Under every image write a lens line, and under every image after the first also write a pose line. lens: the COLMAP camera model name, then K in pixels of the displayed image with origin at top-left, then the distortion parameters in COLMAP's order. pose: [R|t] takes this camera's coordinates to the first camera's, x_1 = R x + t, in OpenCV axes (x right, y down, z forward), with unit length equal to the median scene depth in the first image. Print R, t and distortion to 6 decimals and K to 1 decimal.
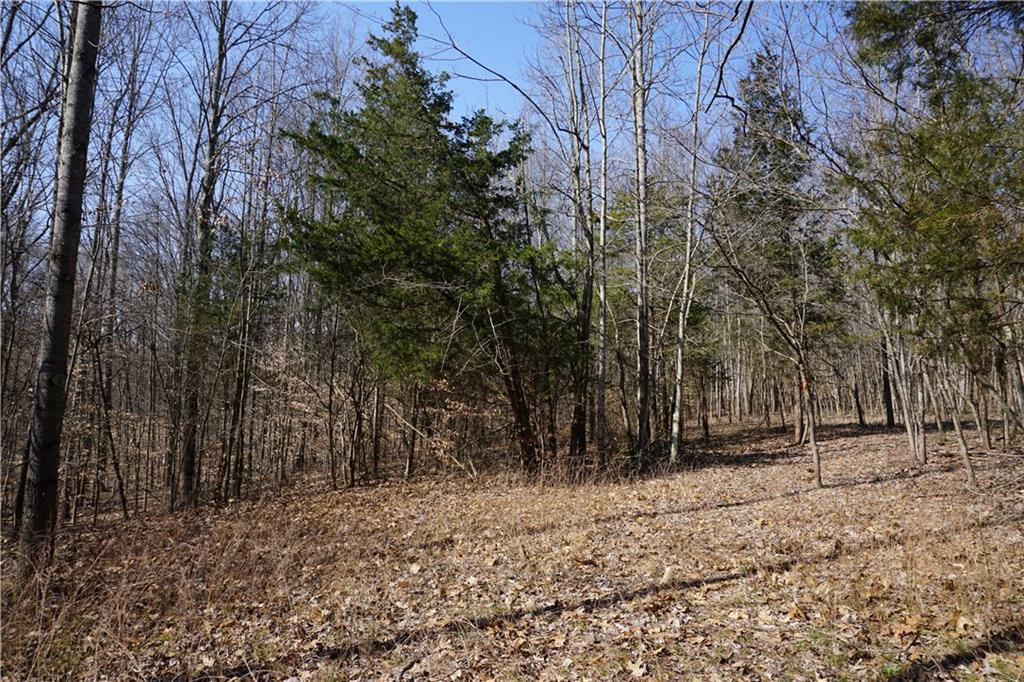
lens RADIAL K [[712.6, 0, 512.0], [0, 712.6, 341.0], [0, 0, 1]] dist [-0.040889, 0.001138]
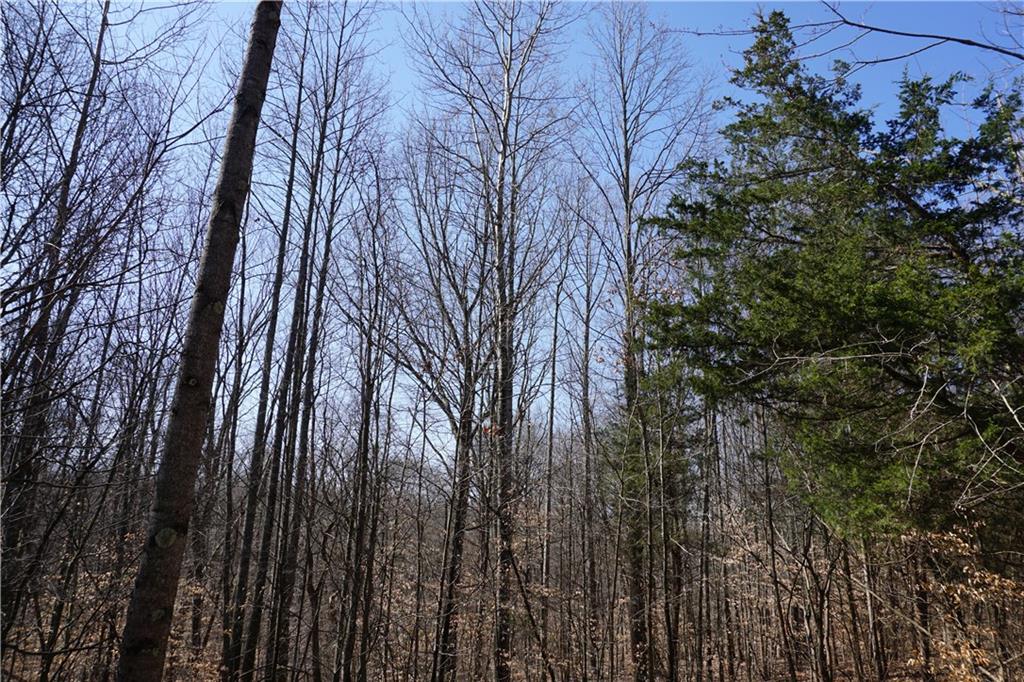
lens RADIAL K [[683.5, 0, 512.2], [0, 683.5, 346.5], [0, 0, 1]] dist [-0.047790, 0.029101]
pose [[0.761243, -0.212253, -0.612746, 0.003778], [0.059749, 0.963853, -0.259647, 0.030581], [0.645708, 0.161044, 0.746409, 0.345482]]
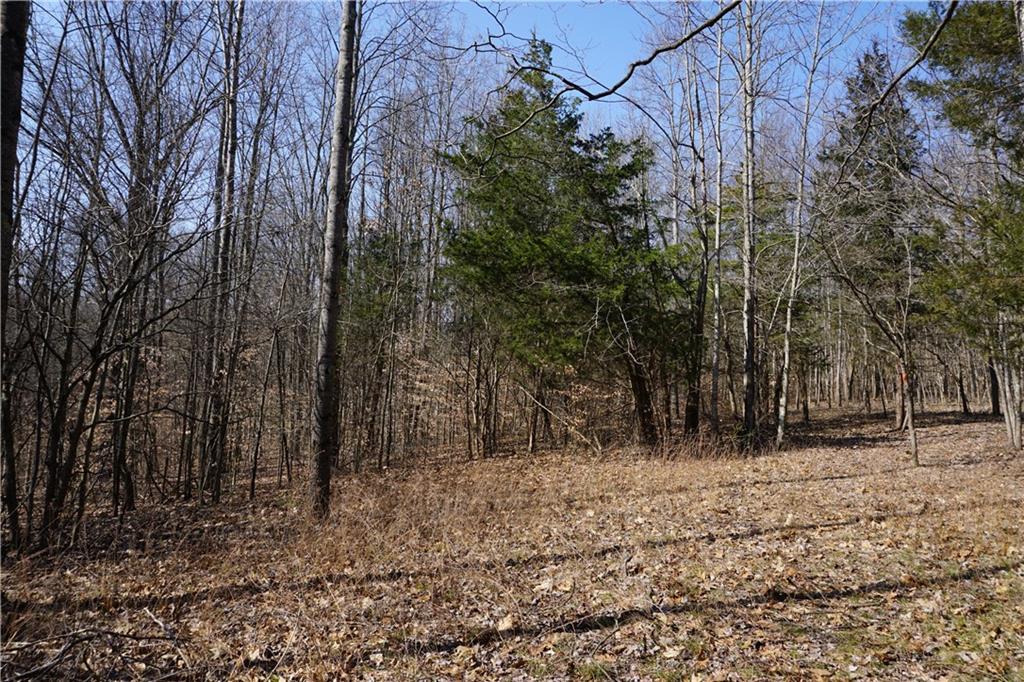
lens RADIAL K [[682.5, 0, 512.6], [0, 682.5, 347.3], [0, 0, 1]] dist [-0.058531, 0.036664]
pose [[0.990024, 0.008618, -0.140638, -0.038923], [-0.003952, 0.999433, 0.033423, -0.012243], [0.140846, -0.032534, 0.989497, -0.103797]]
